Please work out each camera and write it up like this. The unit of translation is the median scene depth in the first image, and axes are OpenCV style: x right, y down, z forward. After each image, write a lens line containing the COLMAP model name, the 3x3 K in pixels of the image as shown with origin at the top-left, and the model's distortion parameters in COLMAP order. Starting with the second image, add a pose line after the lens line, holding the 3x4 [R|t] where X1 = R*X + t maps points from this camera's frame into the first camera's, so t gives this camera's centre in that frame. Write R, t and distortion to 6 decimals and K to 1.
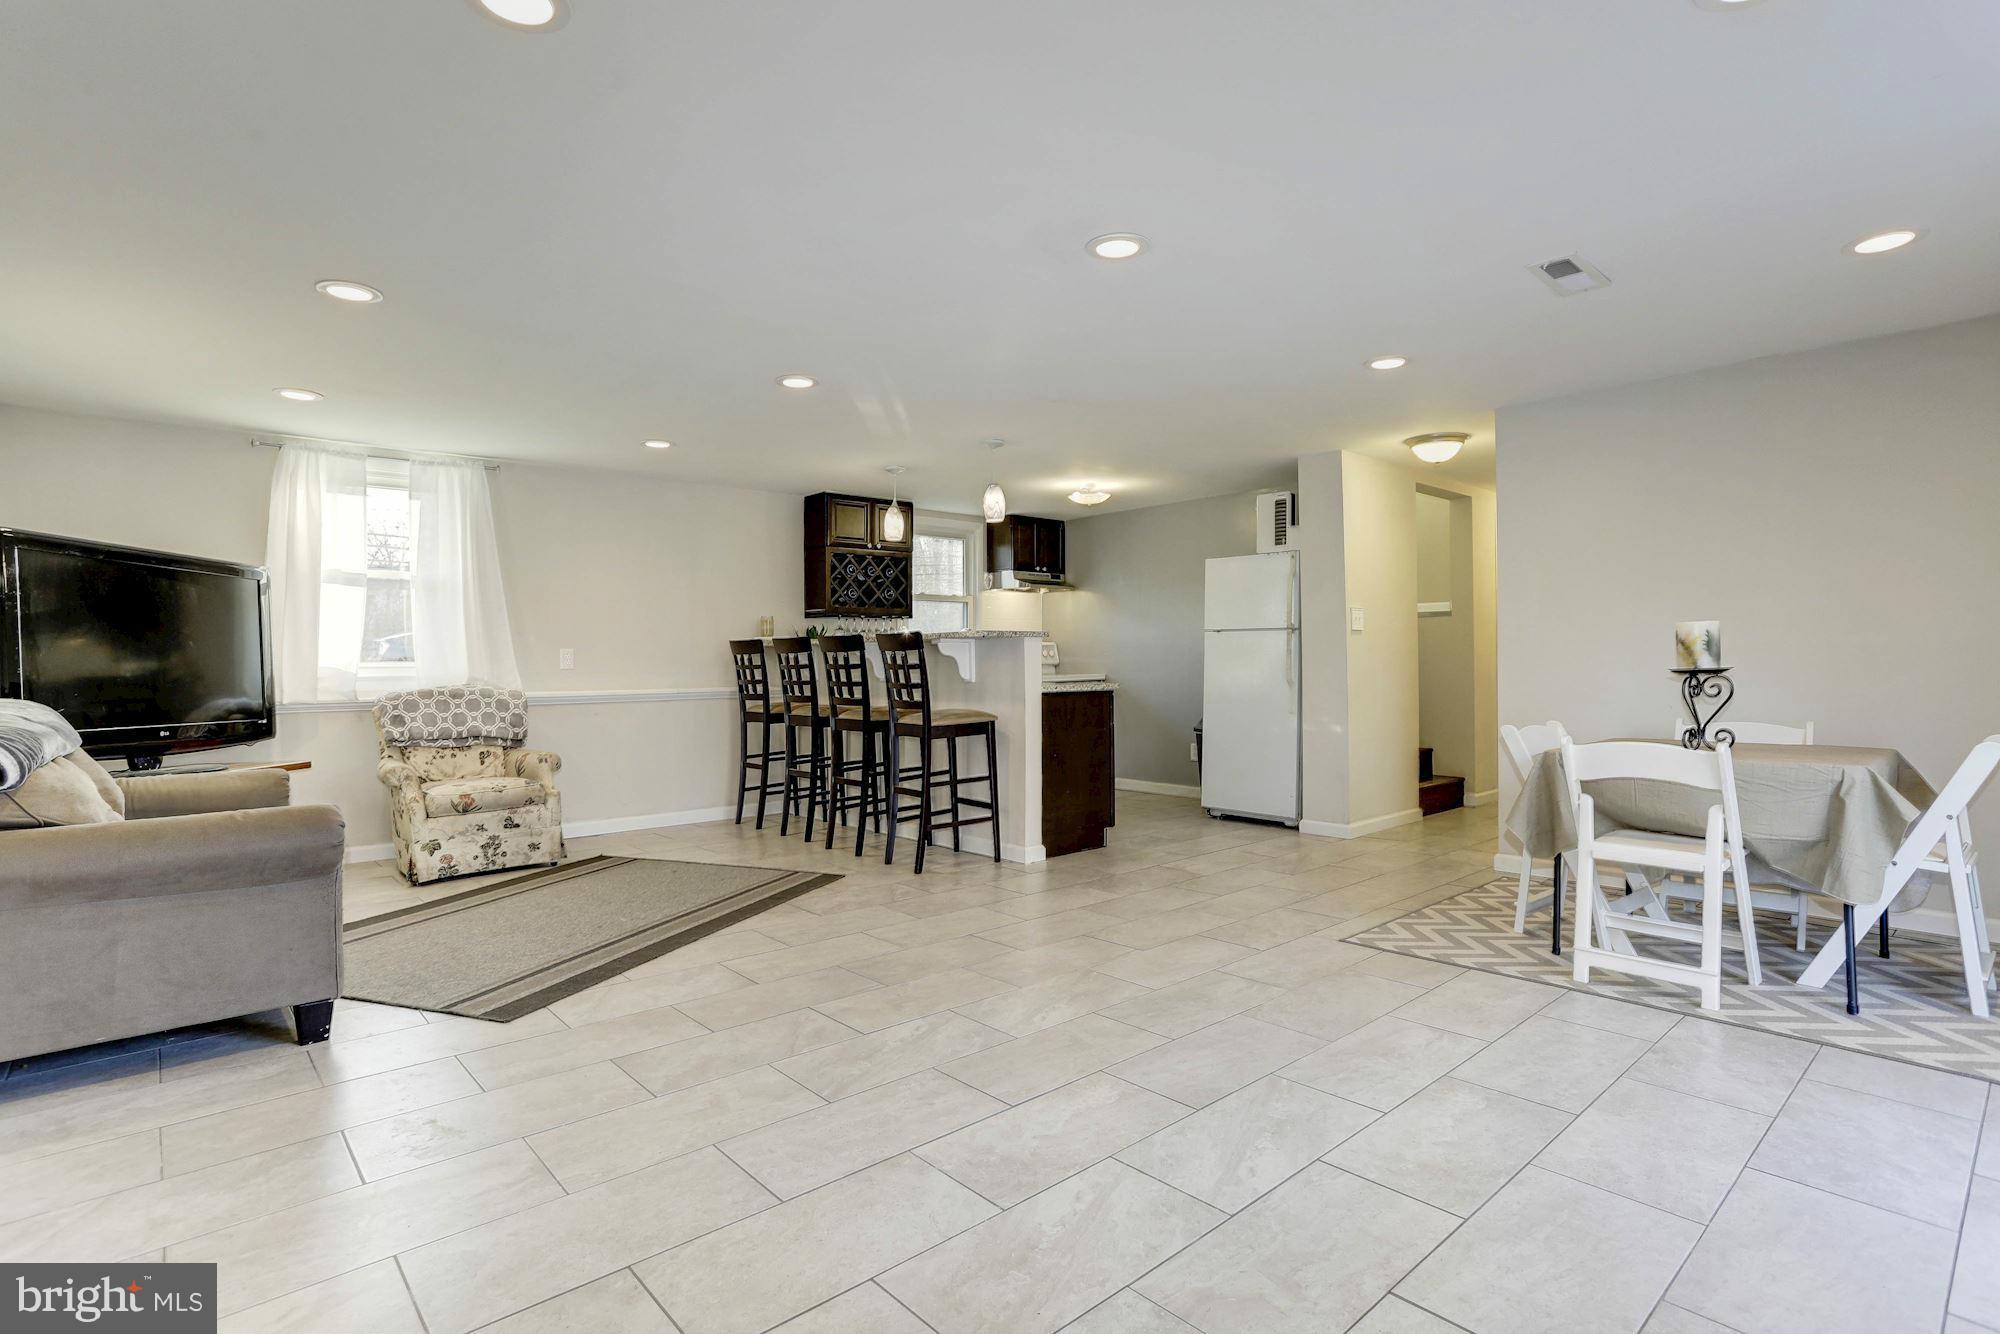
lens RADIAL K [[970.5, 0, 994.0], [0, 970.5, 661.8], [0, 0, 1]] dist [-0.042316, 0.000396]
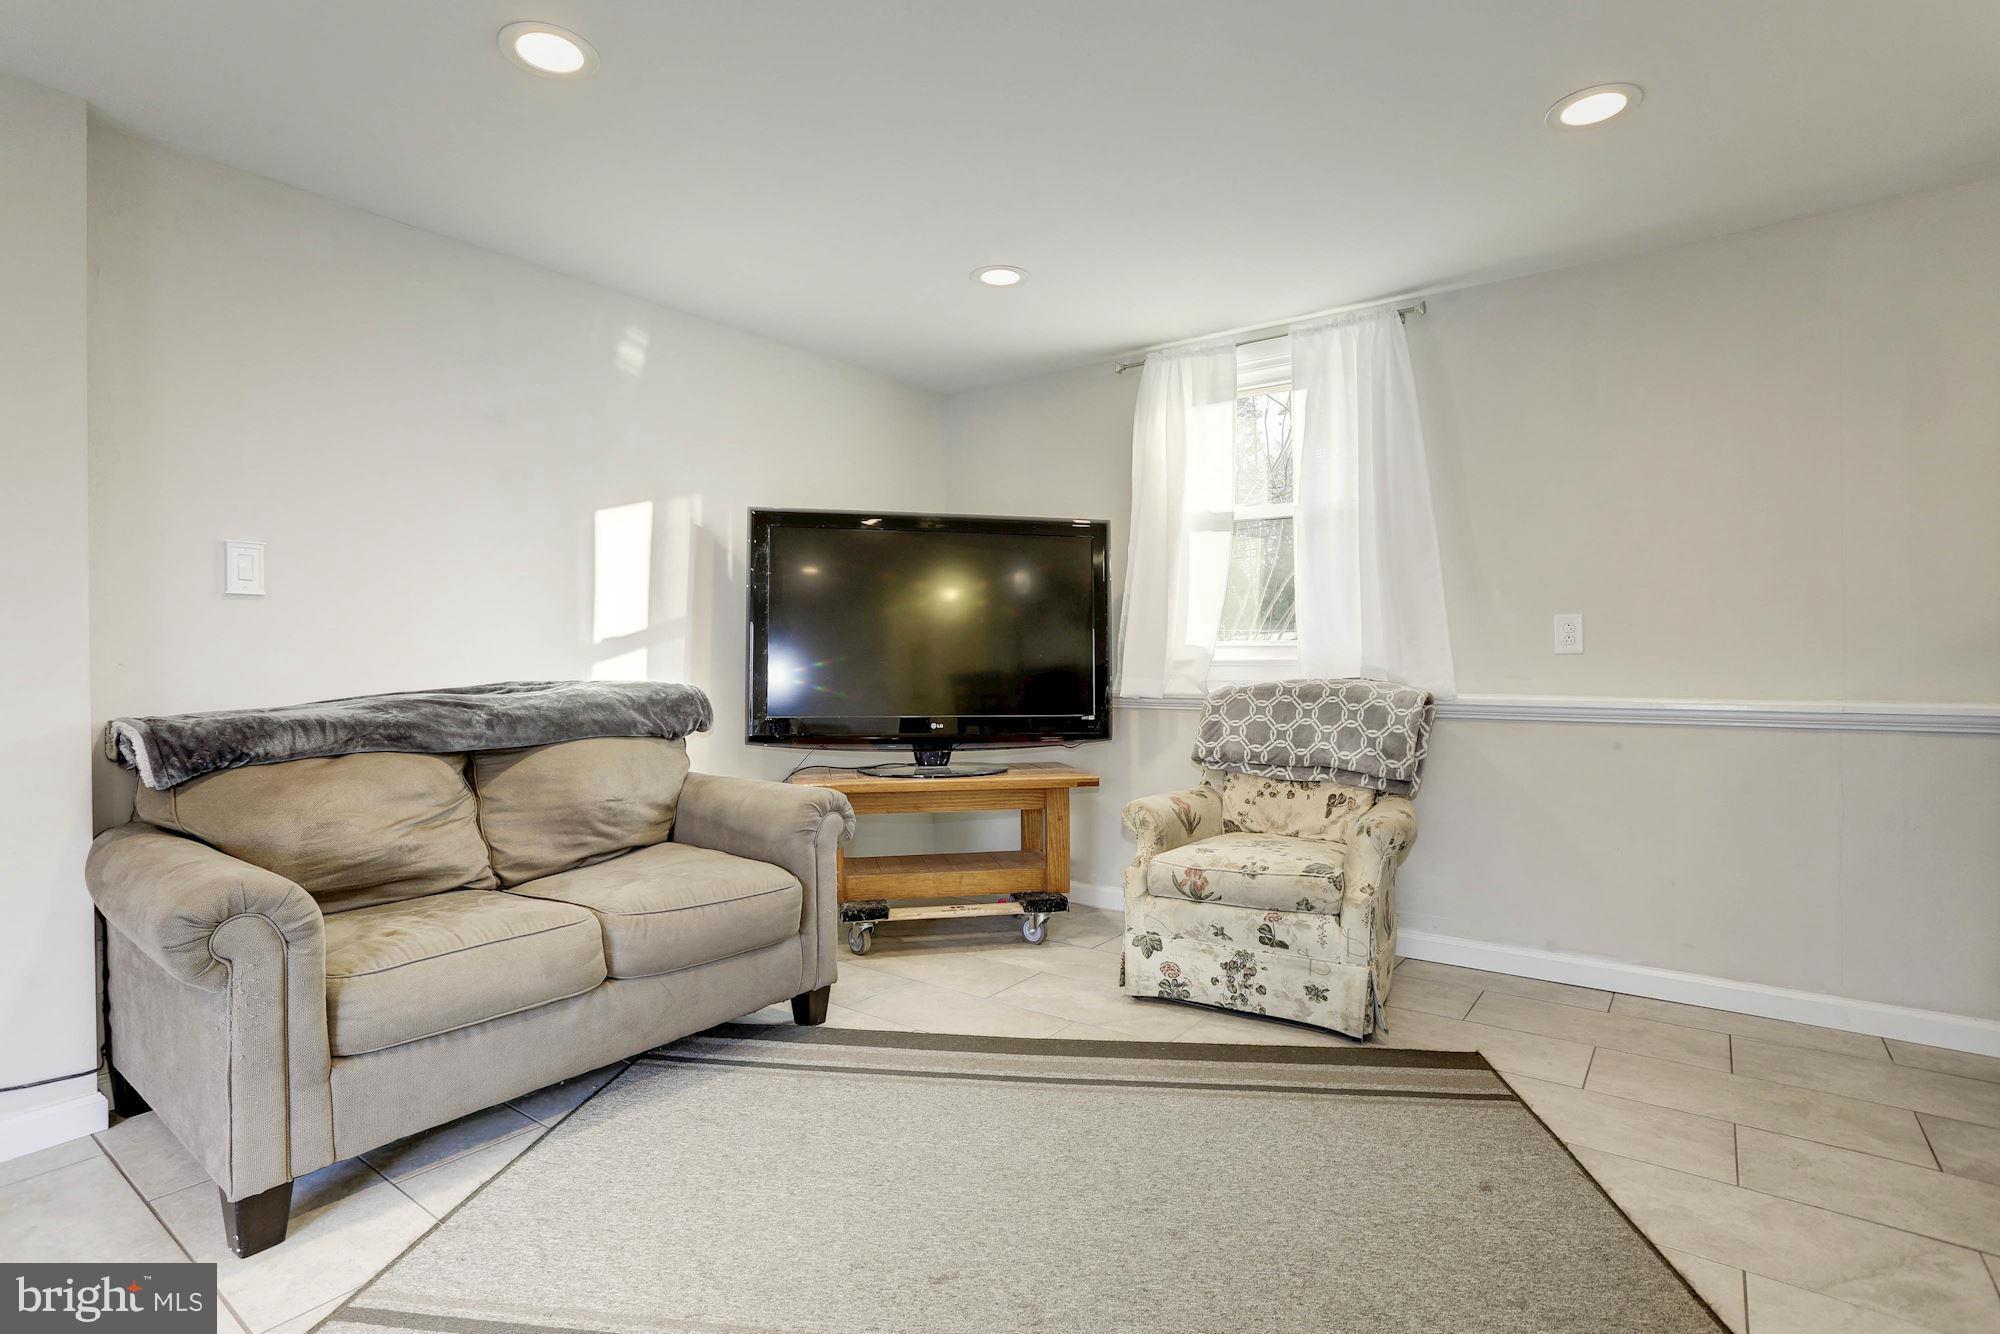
lens RADIAL K [[970.5, 0, 994.0], [0, 970.5, 661.8], [0, 0, 1]] dist [-0.042316, 0.000396]
pose [[0.209560, 0.015271, -0.977677, -0.006156], [0.005360, 0.999845, 0.016766, 0.002380], [0.977781, -0.008754, 0.209446, 0.702217]]
